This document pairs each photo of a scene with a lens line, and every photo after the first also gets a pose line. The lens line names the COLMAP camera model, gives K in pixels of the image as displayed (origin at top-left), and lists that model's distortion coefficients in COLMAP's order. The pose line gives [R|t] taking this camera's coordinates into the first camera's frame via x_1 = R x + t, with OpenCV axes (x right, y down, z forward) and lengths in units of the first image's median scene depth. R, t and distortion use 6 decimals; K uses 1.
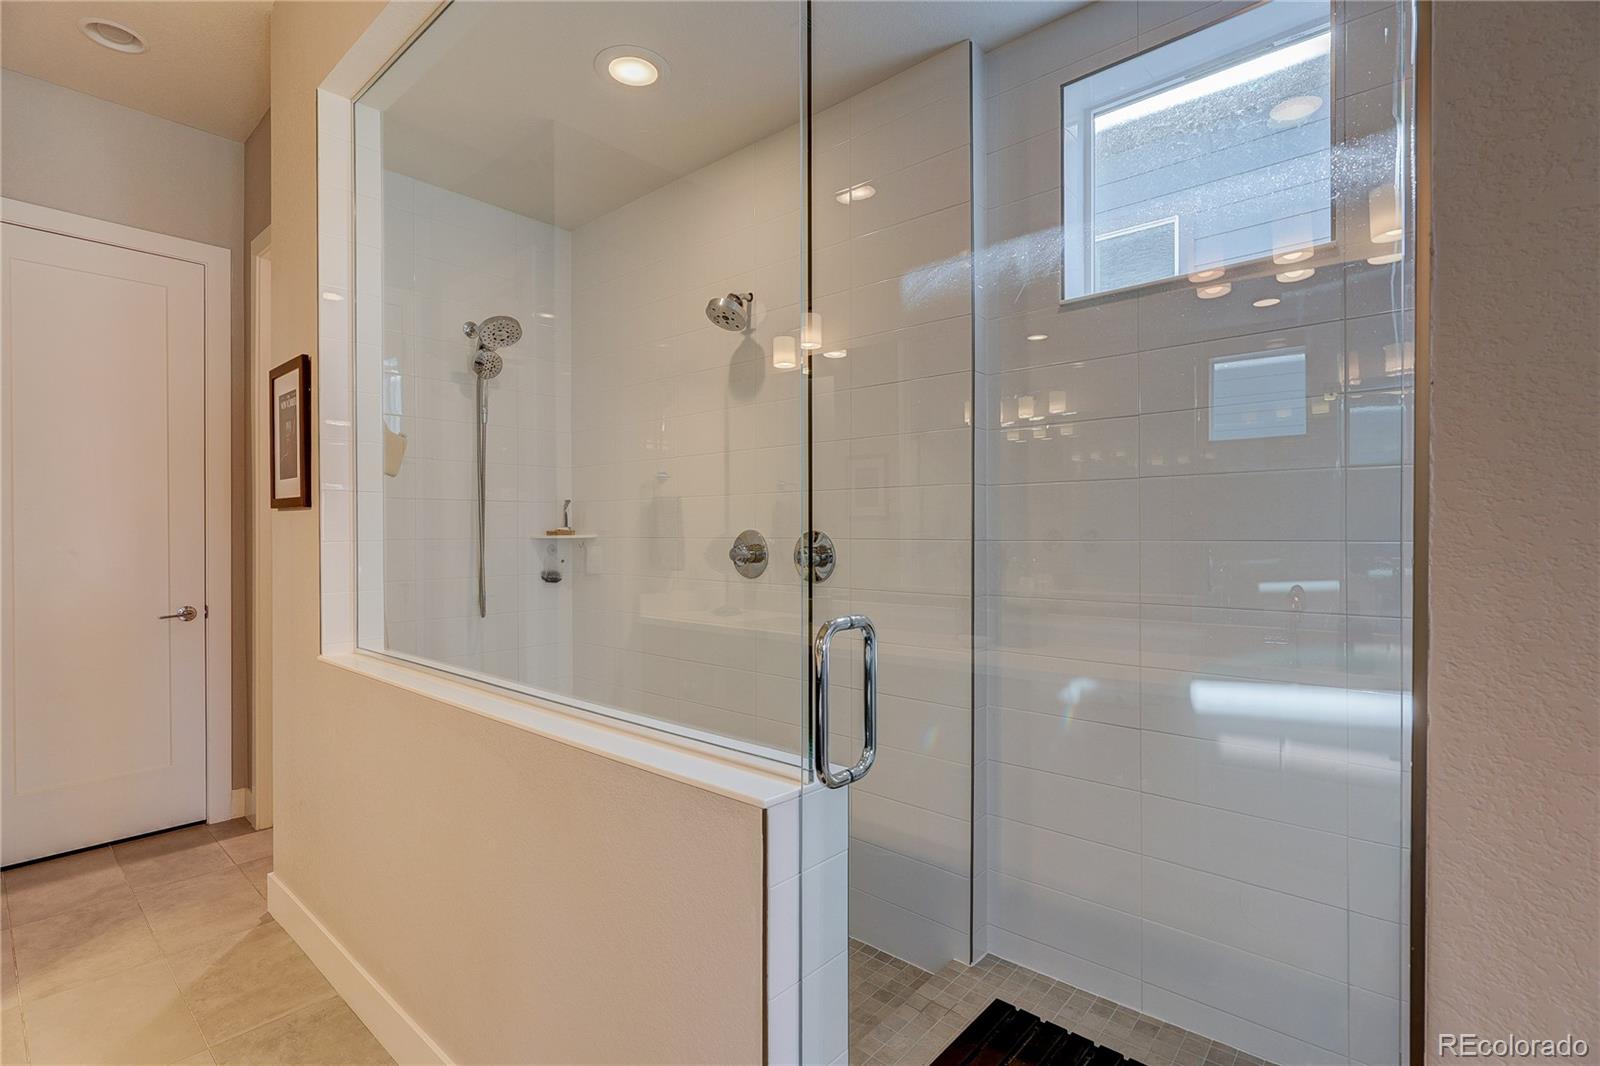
lens RADIAL K [[749.0, 0, 807.6], [0, 749.0, 532.3], [0, 0, 1]] dist [-0.003166, 0.000530]
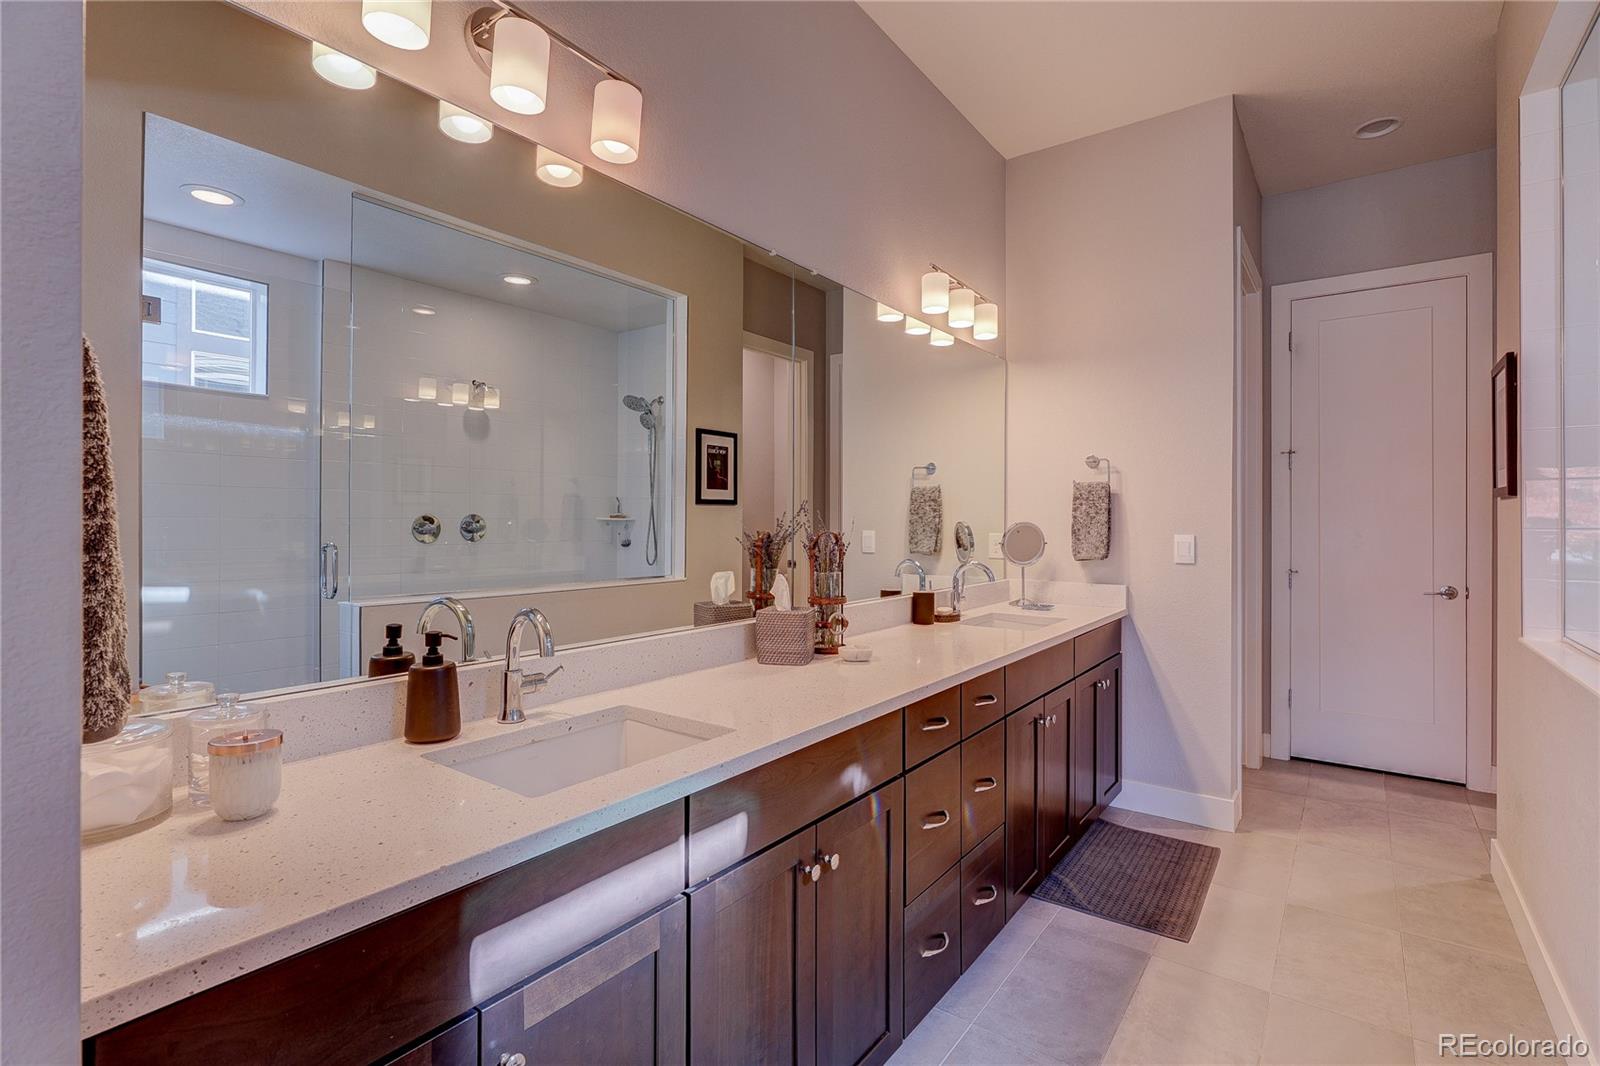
lens RADIAL K [[749.0, 0, 802.7], [0, 749.0, 519.8], [0, 0, 1]] dist [-0.003166, 0.000530]
pose [[0.086171, 0.002913, -0.996276, 0.257042], [-0.005227, 0.999983, 0.002471, 0.002412], [0.996267, 0.004995, 0.086185, -0.078184]]
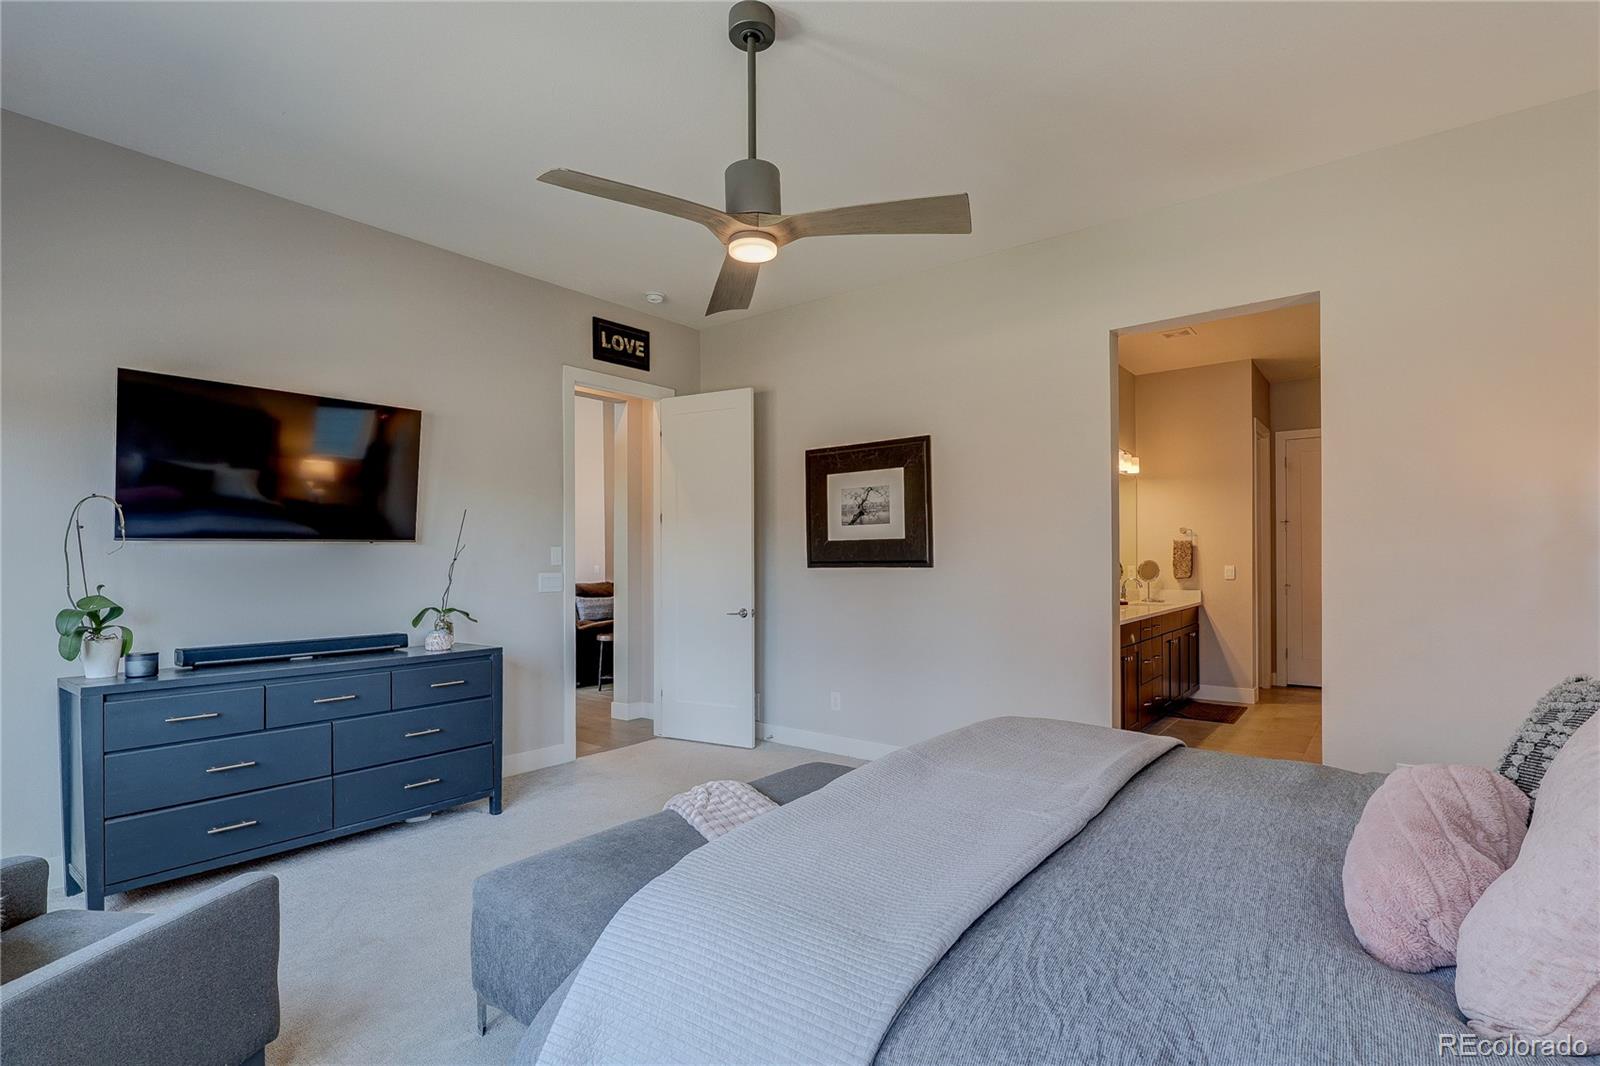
lens RADIAL K [[749.0, 0, 802.1], [0, 749.0, 563.4], [0, 0, 1]] dist [-0.003166, 0.000530]
pose [[0.048389, 0.002044, -0.998826, 1.543719], [0.002575, 0.999994, 0.002171, 0.009623], [0.998825, -0.002677, 0.048384, -0.911798]]
